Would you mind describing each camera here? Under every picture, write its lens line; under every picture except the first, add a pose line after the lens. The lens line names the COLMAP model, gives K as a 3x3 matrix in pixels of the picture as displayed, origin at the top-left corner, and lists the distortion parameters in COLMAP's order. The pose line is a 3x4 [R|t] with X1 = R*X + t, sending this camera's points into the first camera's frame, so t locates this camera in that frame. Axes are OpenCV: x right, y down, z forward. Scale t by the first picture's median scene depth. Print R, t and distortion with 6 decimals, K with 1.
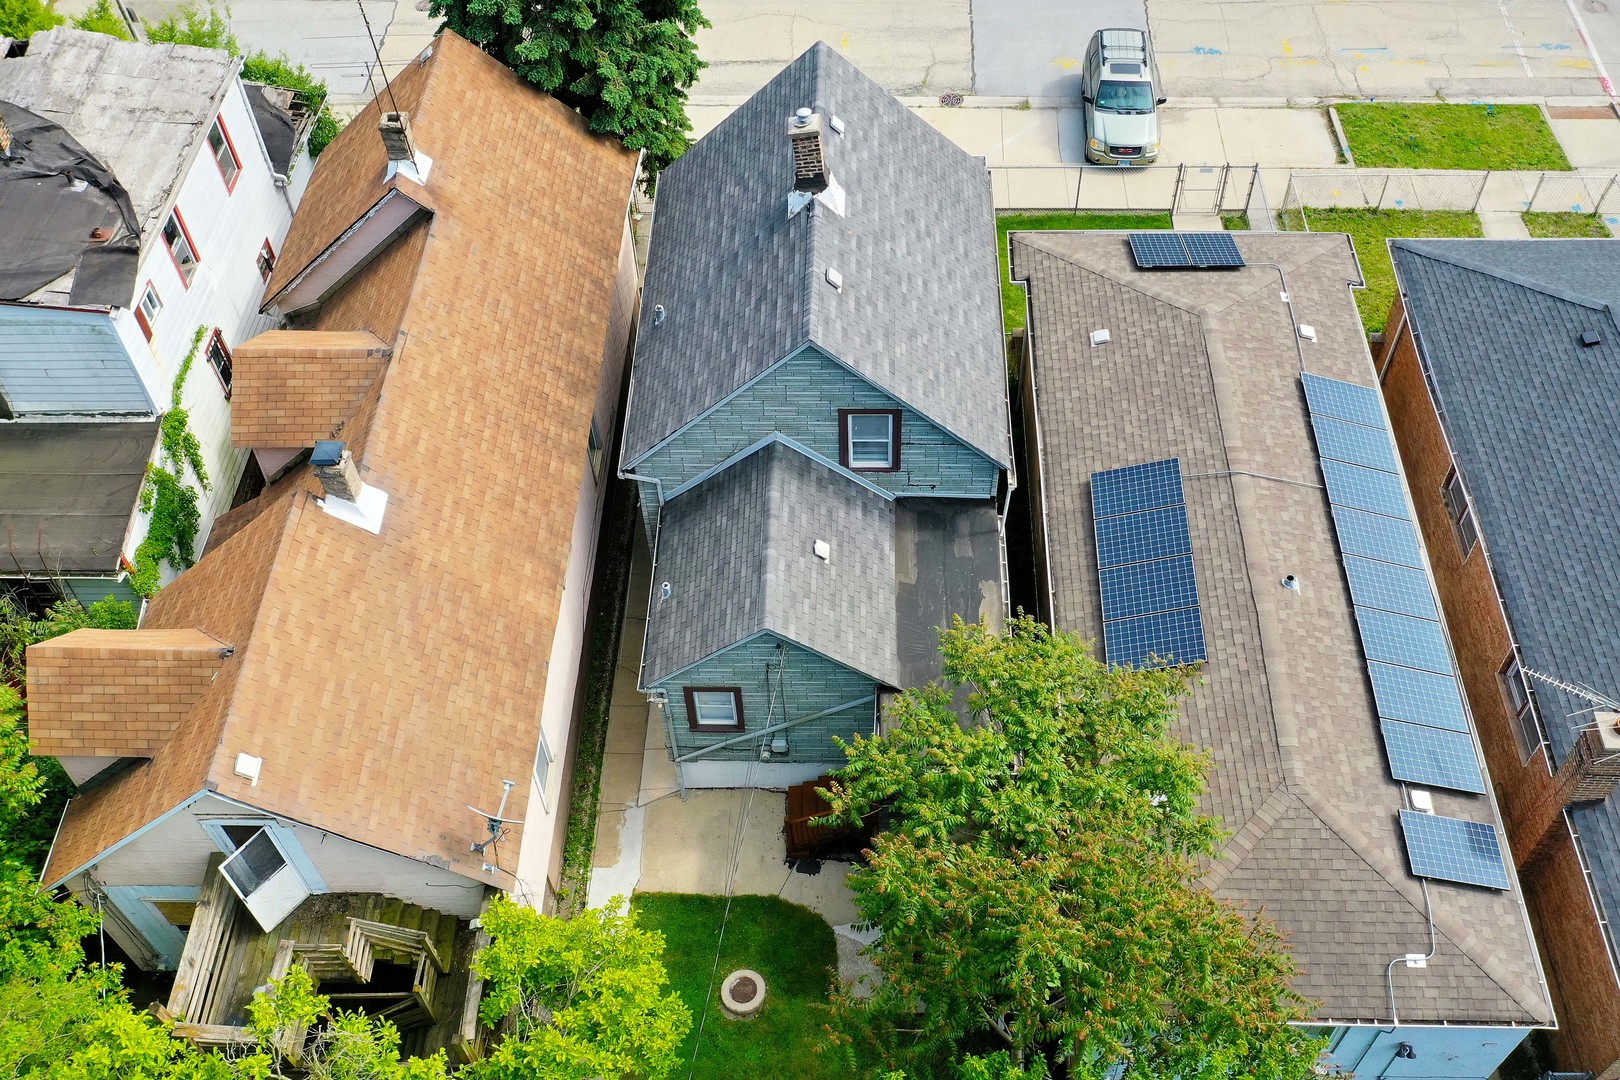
lens RADIAL K [[1505.8, 0, 832.9], [0, 1505.8, 538.0], [0, 0, 1]] dist [-0.010514, 0.000000]
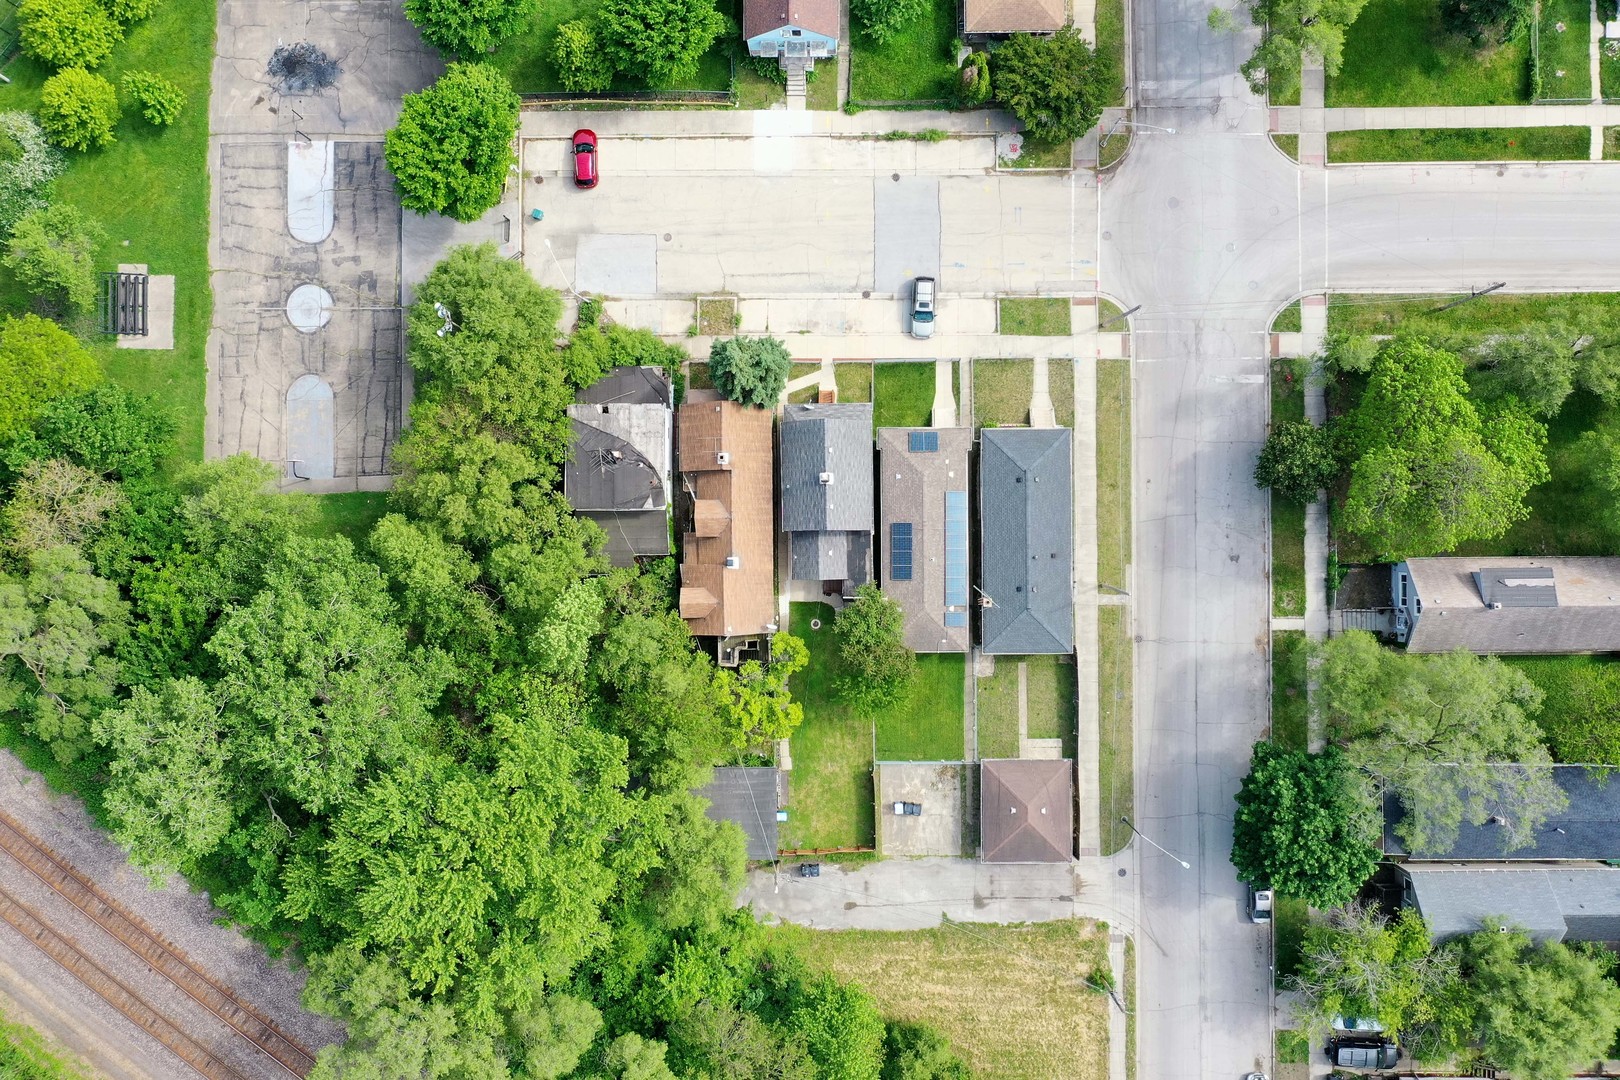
lens RADIAL K [[1505.8, 0, 813.4], [0, 1505.8, 532.6], [0, 0, 1]] dist [-0.010514, 0.000000]
pose [[0.999459, -0.031536, -0.009357, -0.013664], [0.030535, 0.783641, 0.620464, -2.813794], [-0.012235, -0.620414, 0.784179, -2.480381]]
